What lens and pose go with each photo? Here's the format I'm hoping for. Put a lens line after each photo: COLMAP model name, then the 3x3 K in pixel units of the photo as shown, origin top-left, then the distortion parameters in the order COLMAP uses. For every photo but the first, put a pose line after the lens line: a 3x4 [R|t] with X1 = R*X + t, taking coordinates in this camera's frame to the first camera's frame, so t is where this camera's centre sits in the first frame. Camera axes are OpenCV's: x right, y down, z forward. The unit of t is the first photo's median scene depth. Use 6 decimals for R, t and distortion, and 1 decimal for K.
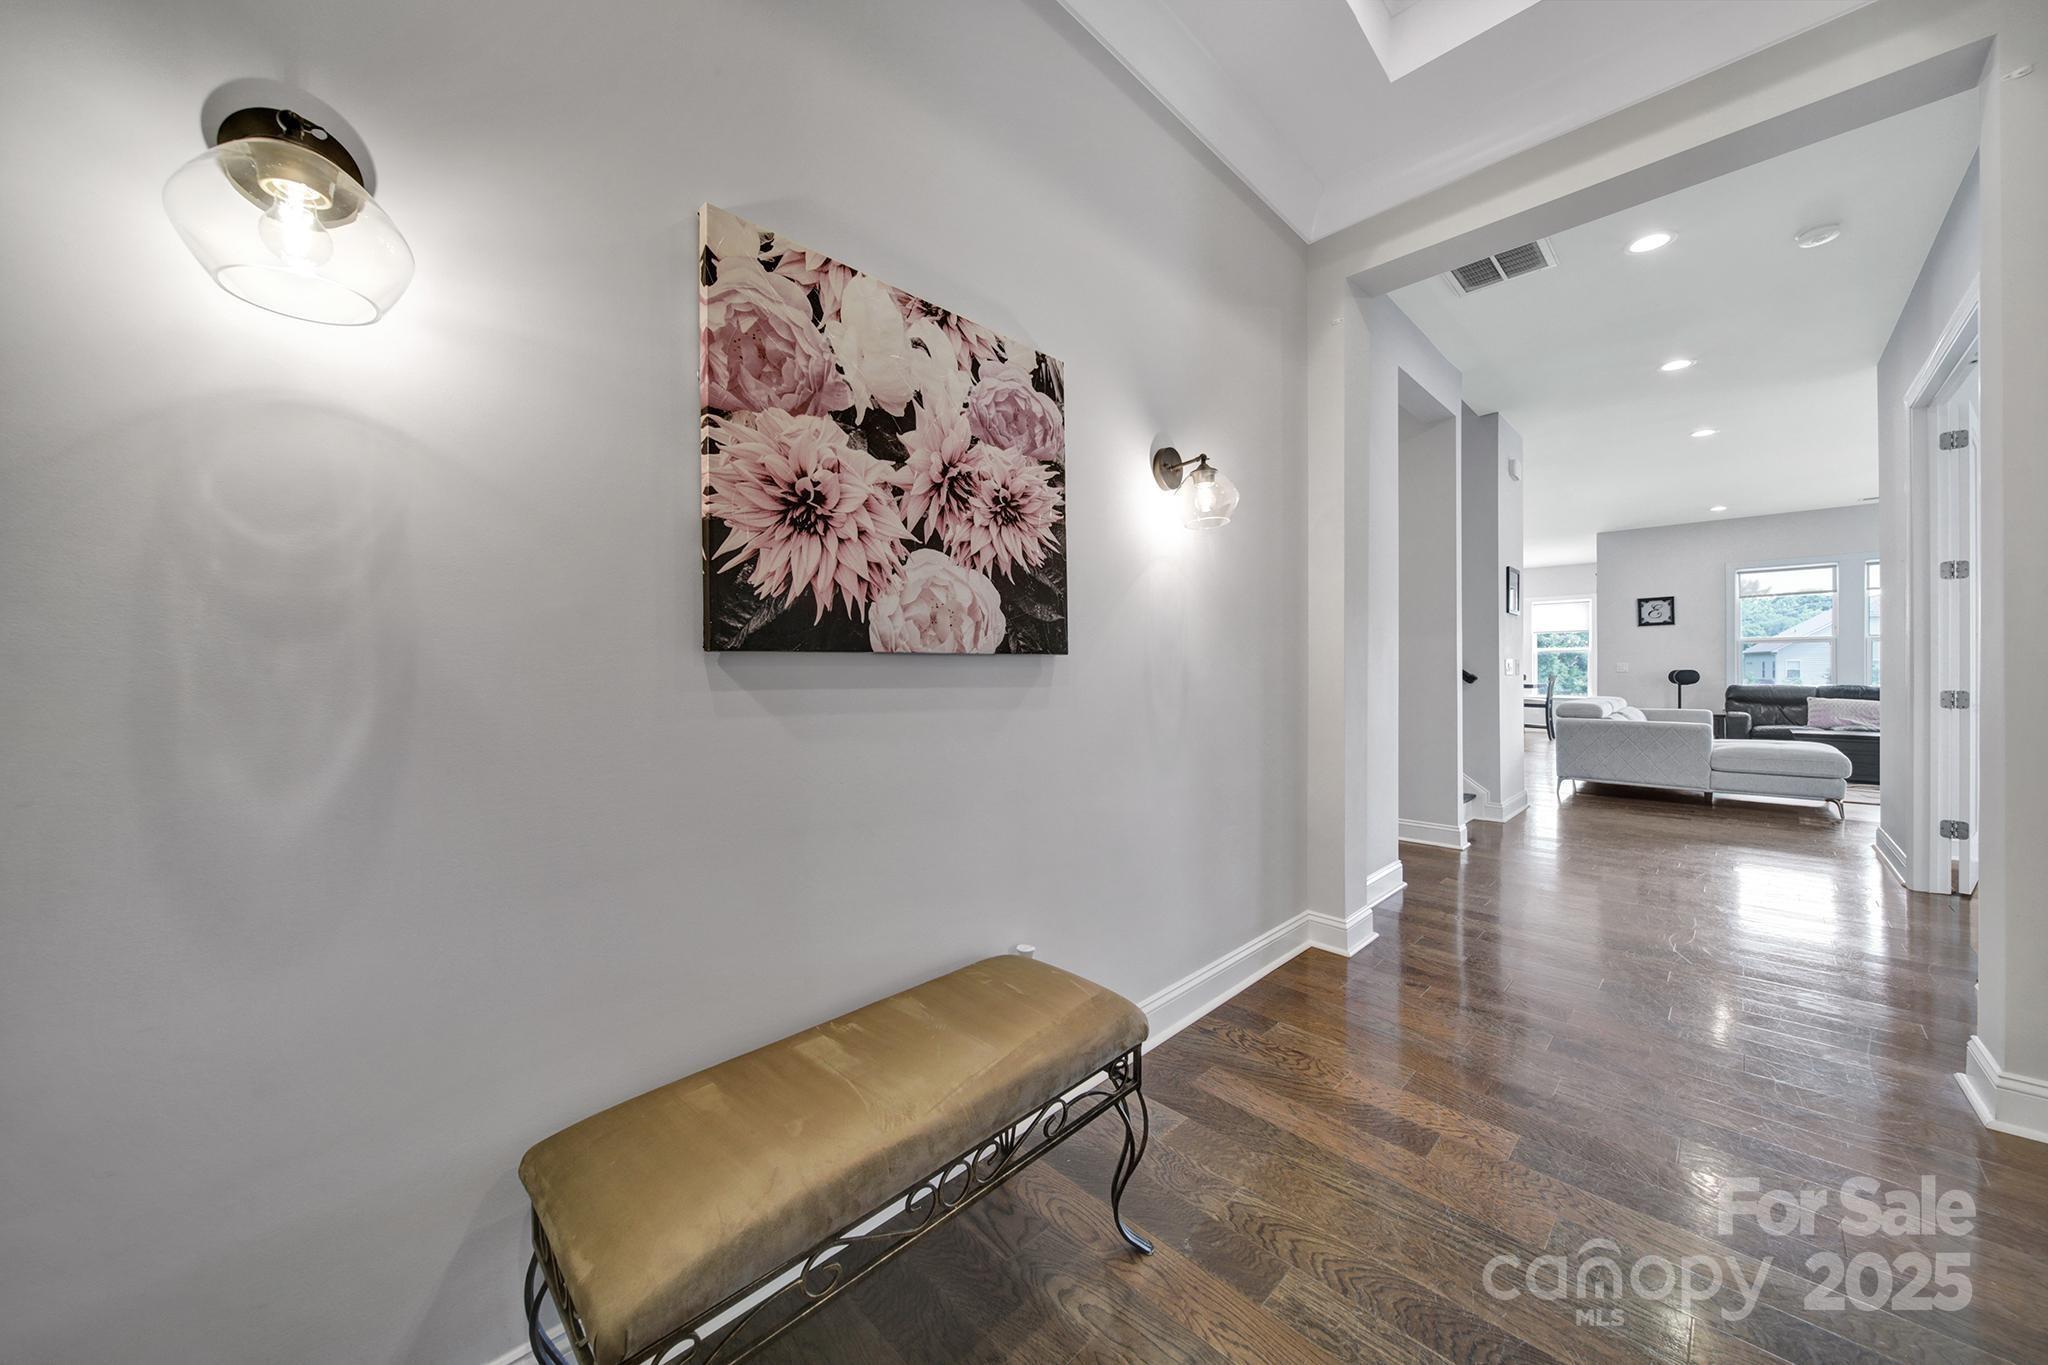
lens RADIAL K [[727.9, 0, 1018.7], [0, 727.9, 668.2], [0, 0, 1]] dist [-0.004806, -0.000058]
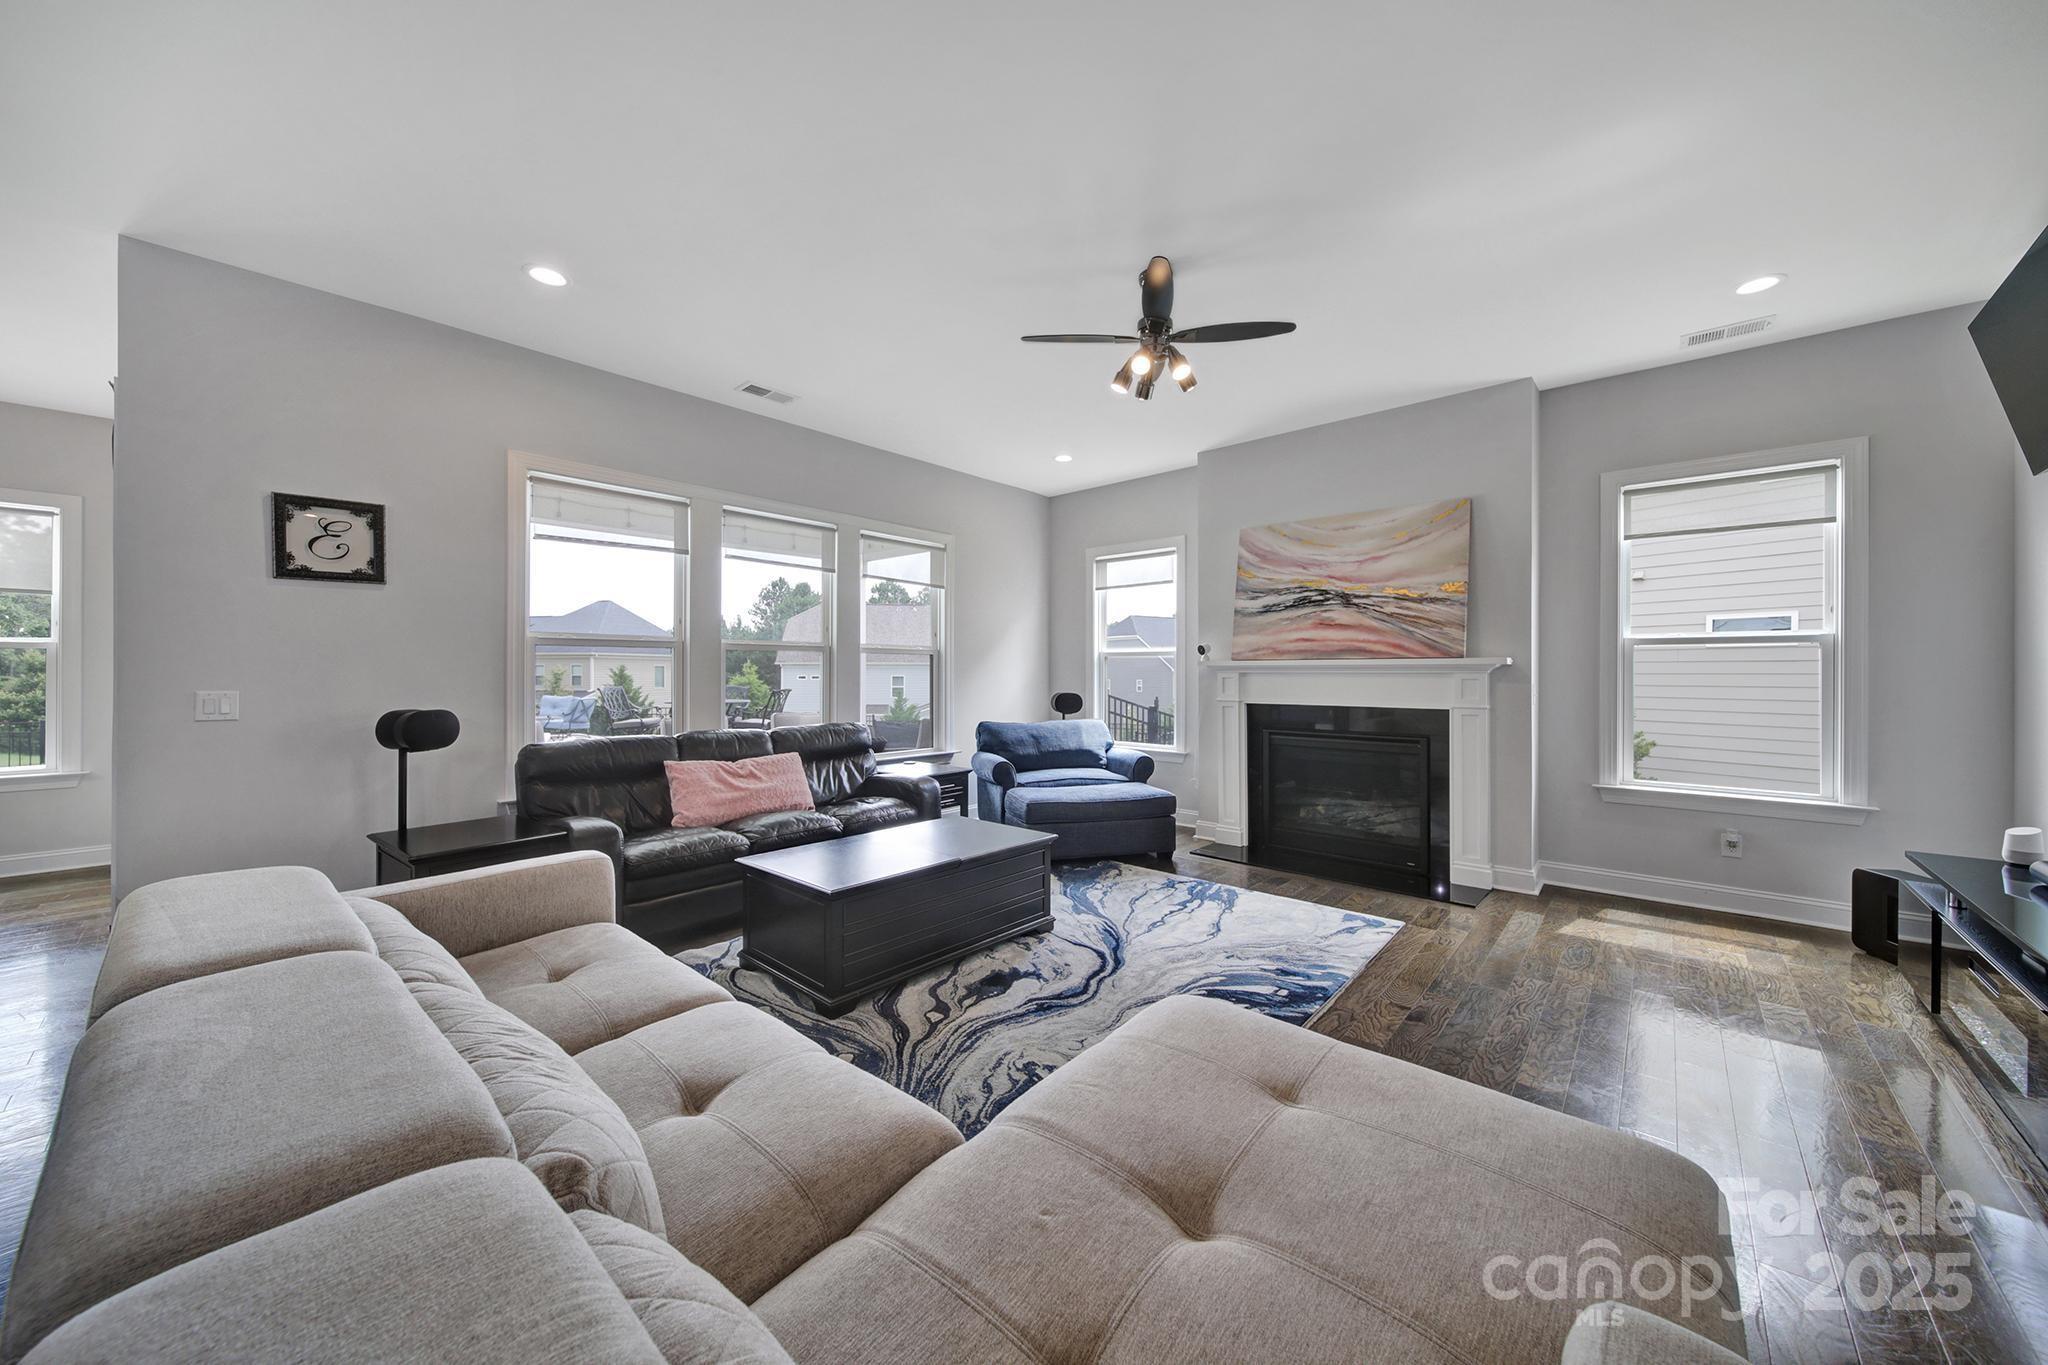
lens RADIAL K [[727.9, 0, 1018.5], [0, 727.9, 673.7], [0, 0, 1]] dist [-0.004806, -0.000058]
pose [[-0.048576, 0.006089, 0.998801, 0.523470], [0.002395, 0.999979, -0.005979, -0.012143], [-0.998817, 0.002102, -0.048590, 0.695407]]
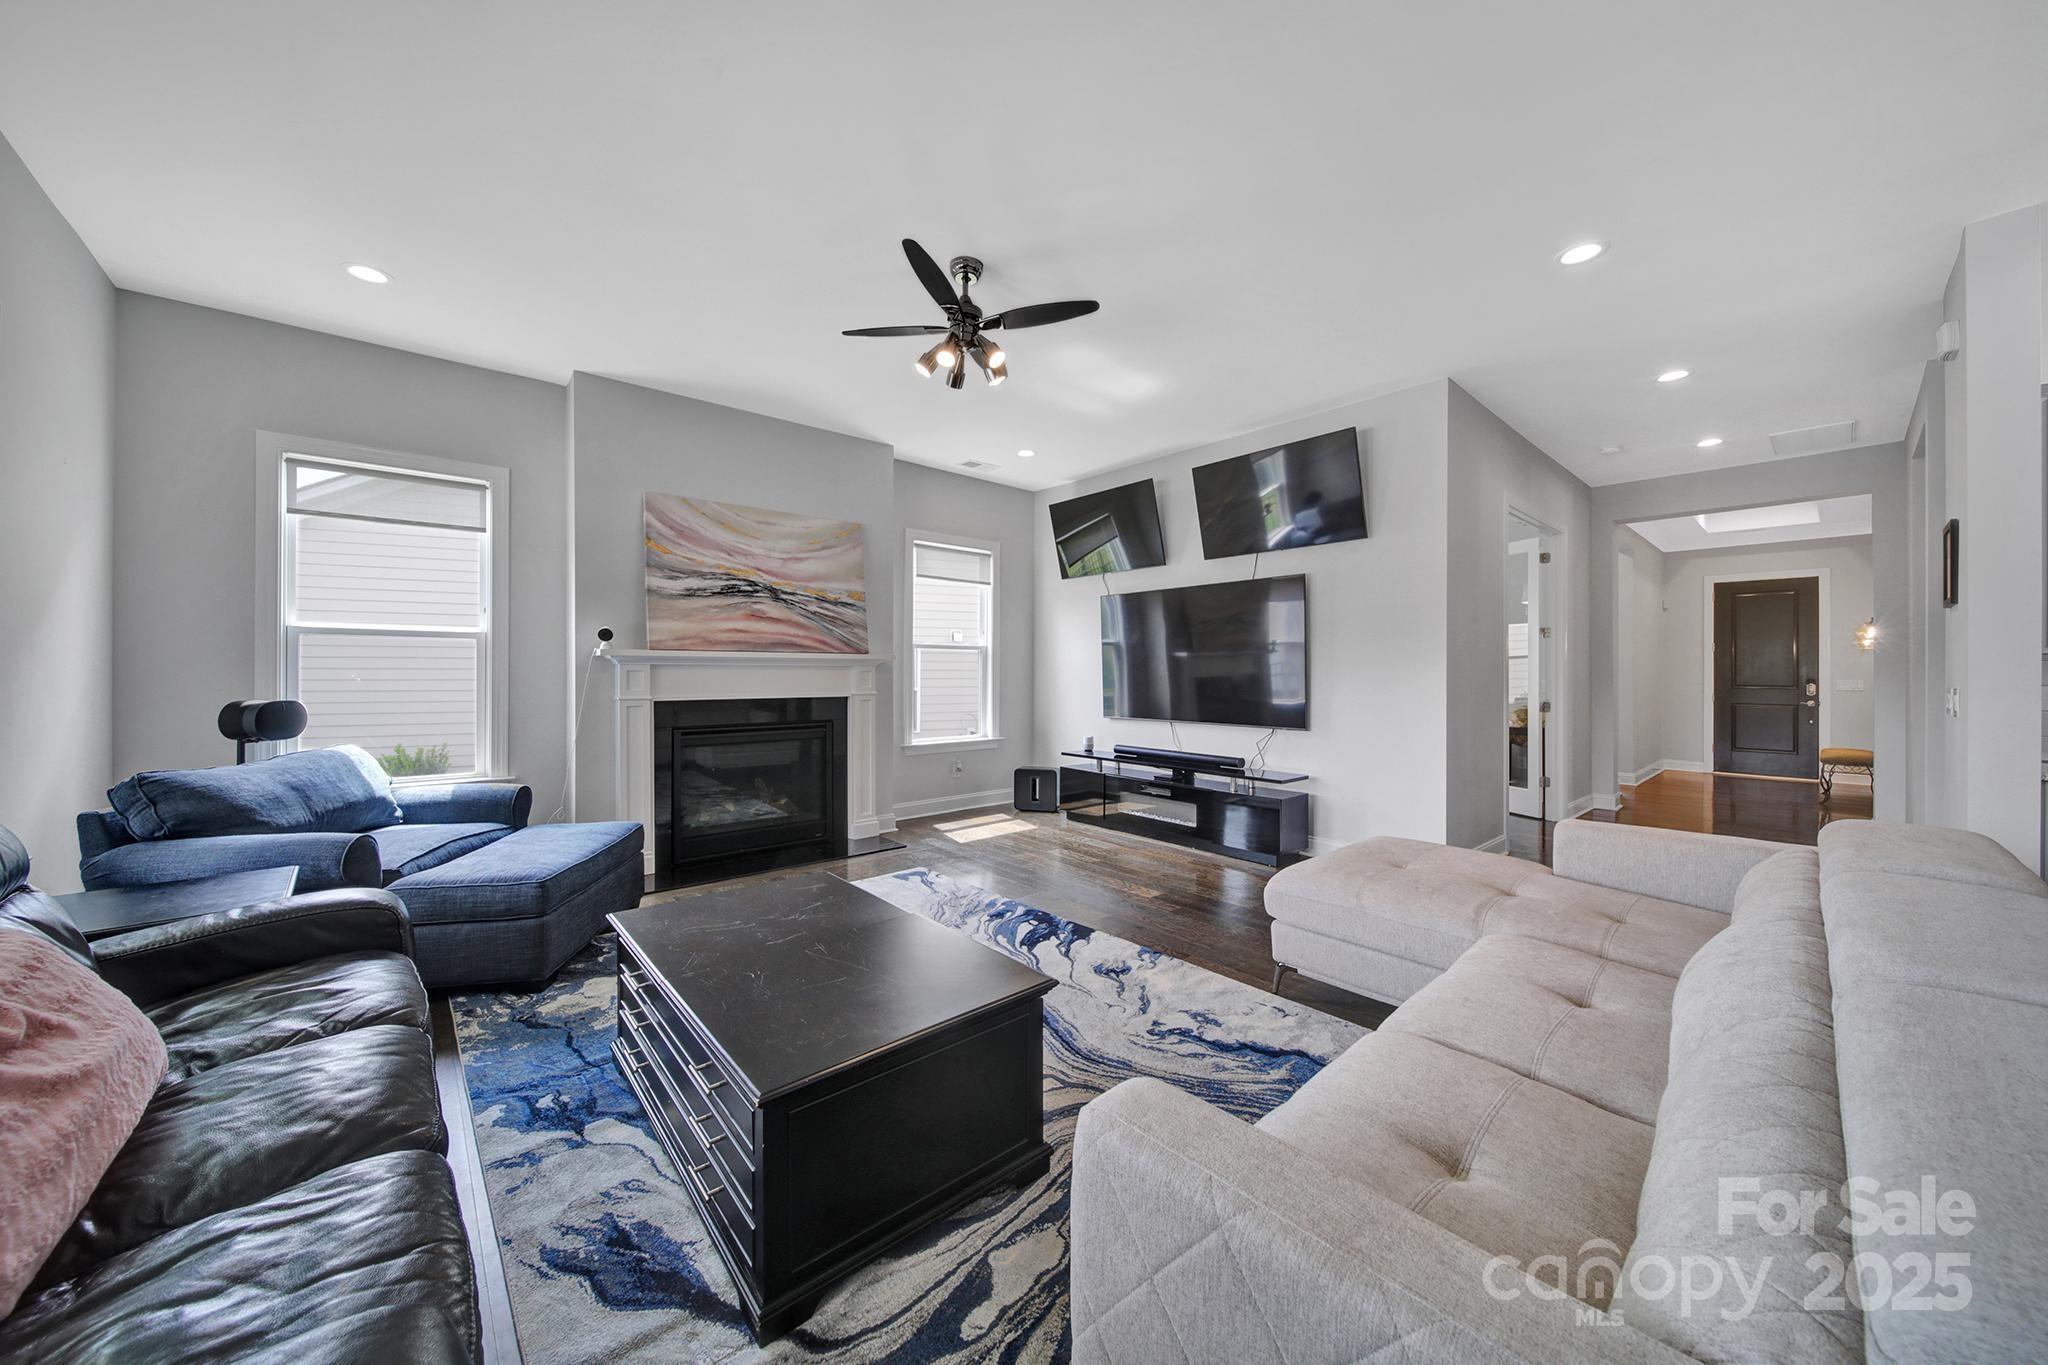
lens RADIAL K [[727.9, 0, 1023.3], [0, 727.9, 672.9], [0, 0, 1]] dist [-0.004806, -0.000058]
pose [[-0.998732, 0.004172, 0.050175, 1.227901], [0.004458, 0.999974, 0.005589, -0.011710], [-0.050150, 0.005806, -0.998725, 1.317733]]
